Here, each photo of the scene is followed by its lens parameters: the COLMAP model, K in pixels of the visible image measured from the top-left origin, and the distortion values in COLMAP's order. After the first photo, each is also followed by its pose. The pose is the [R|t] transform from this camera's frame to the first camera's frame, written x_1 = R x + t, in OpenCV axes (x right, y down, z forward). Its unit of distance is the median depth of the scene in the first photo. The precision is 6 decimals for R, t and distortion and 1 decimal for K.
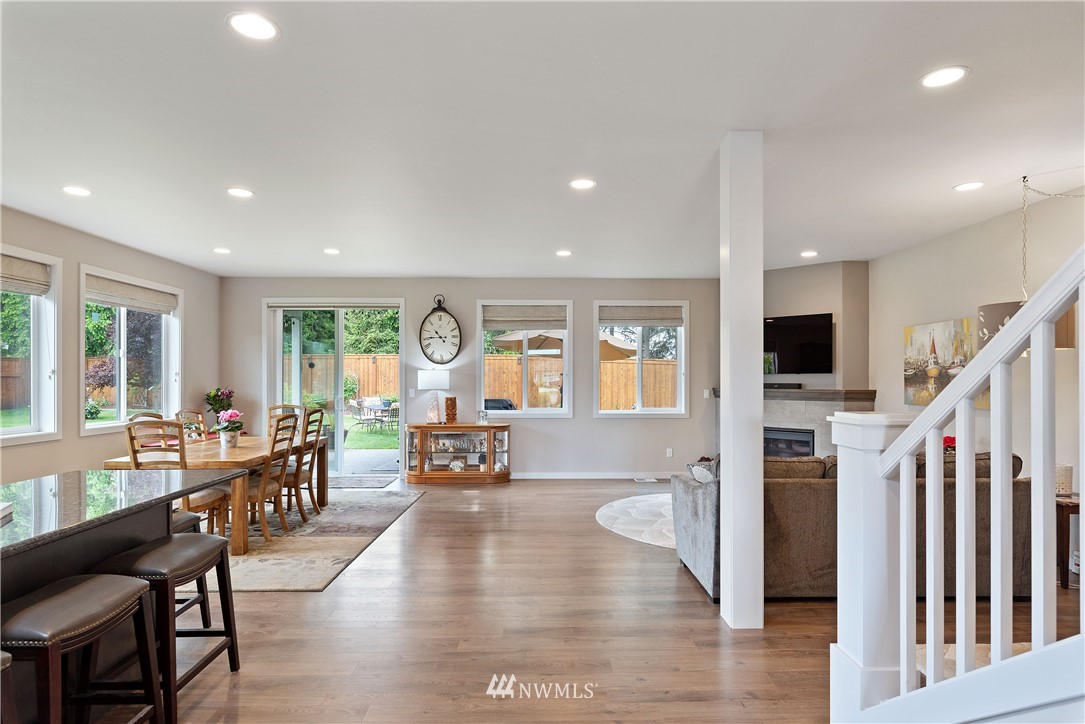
lens RADIAL K [[587.6, 0, 541.6], [0, 587.6, 377.4], [0, 0, 1]] dist [0.002550, -0.000255]
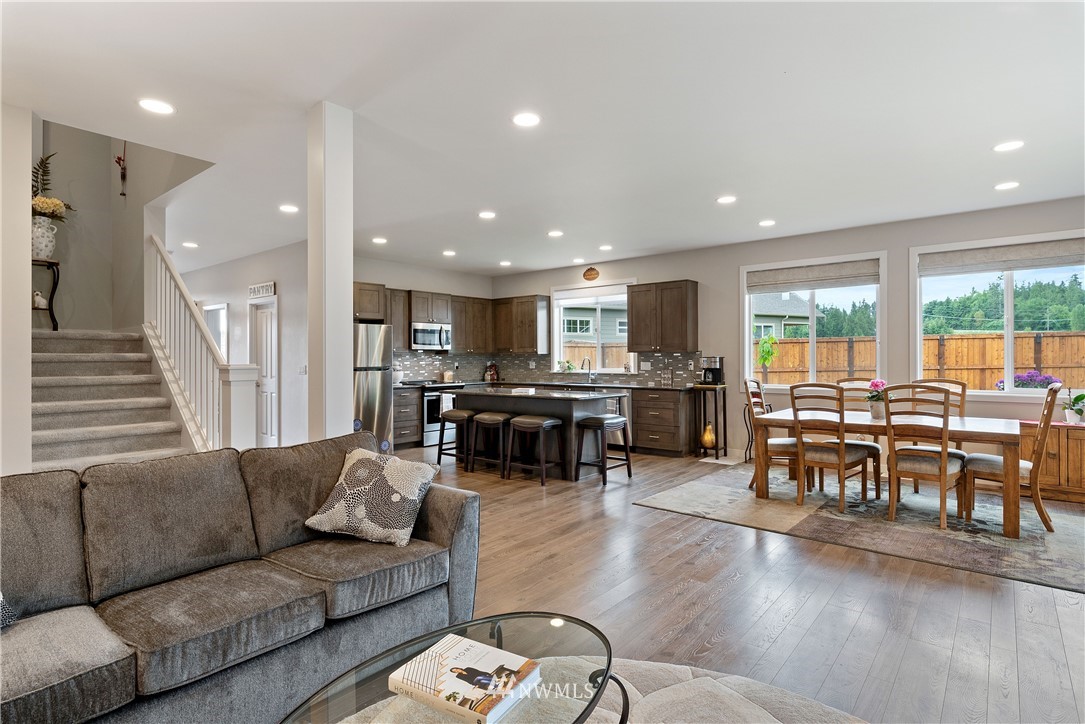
lens RADIAL K [[551.9, 0, 542.5], [0, 551.9, 362.0], [0, 0, 1]] dist [-0.002227, -0.000310]
pose [[-0.654049, 0.009686, -0.756390, 0.356487], [0.005650, 0.999953, 0.007919, 0.011479], [0.756431, 0.000906, -0.654073, 0.824472]]
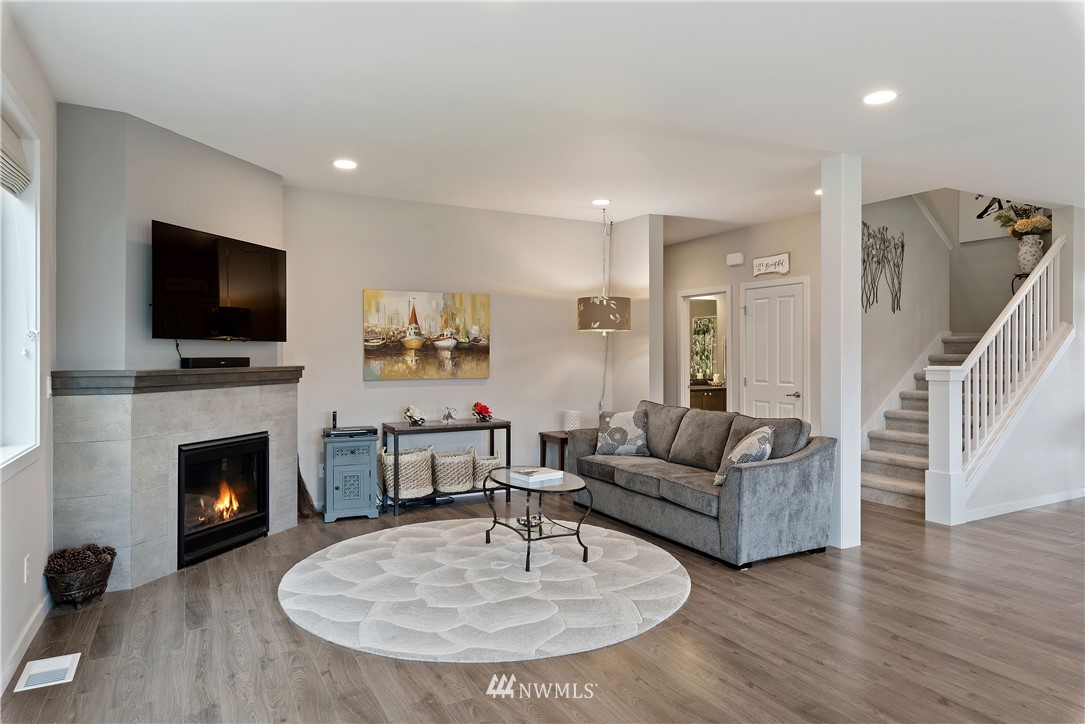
lens RADIAL K [[651.4, 0, 542.7], [0, 651.4, 355.2], [0, 0, 1]] dist [-0.000196, 0.001129]
pose [[-0.463107, -0.002751, 0.886298, -0.258074], [-0.003496, 0.999993, 0.001277, 0.005526], [-0.886295, -0.002507, -0.463114, 0.952795]]
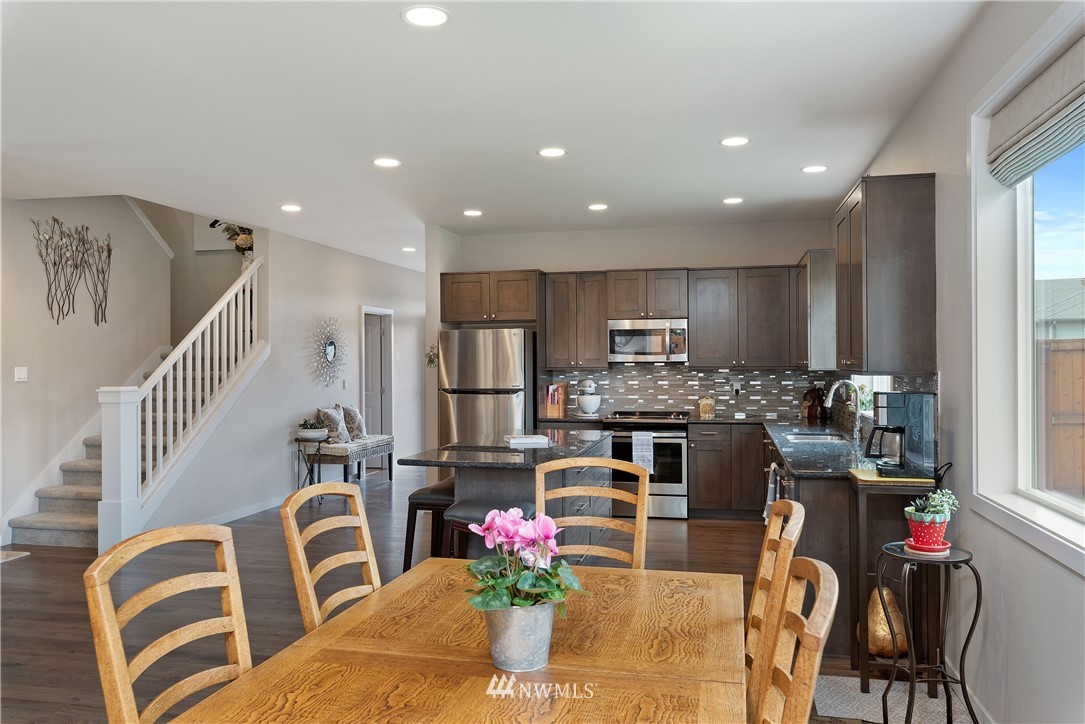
lens RADIAL K [[808.1, 0, 542.5], [0, 808.1, 362.0], [0, 0, 1]] dist [-0.000451, 0.000392]
pose [[-0.971156, 0.004265, 0.238408, -0.436999], [0.004012, 0.999991, -0.001544, -0.004659], [-0.238413, -0.000543, -0.971164, 0.930429]]
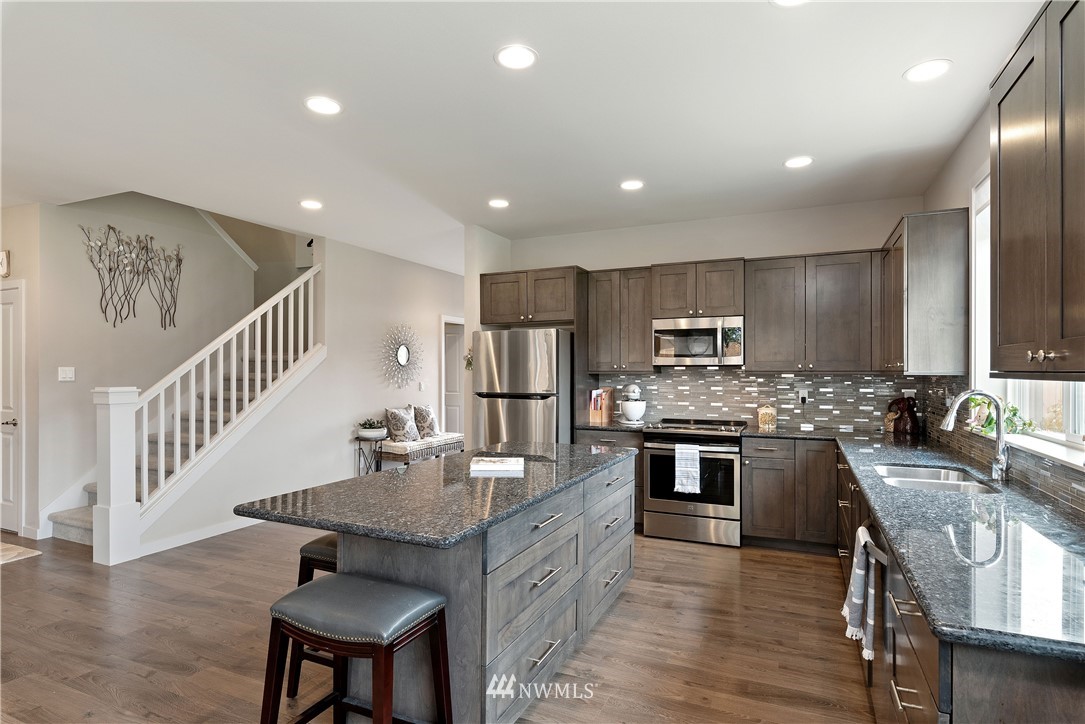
lens RADIAL K [[567.3, 0, 544.6], [0, 567.3, 373.8], [0, 0, 1]] dist [-0.001336, -0.000735]
pose [[-0.904885, -0.002996, 0.425646, -0.439874], [-0.001138, 0.999989, 0.004619, 0.000918], [-0.425655, 0.003696, -0.904878, 0.574958]]
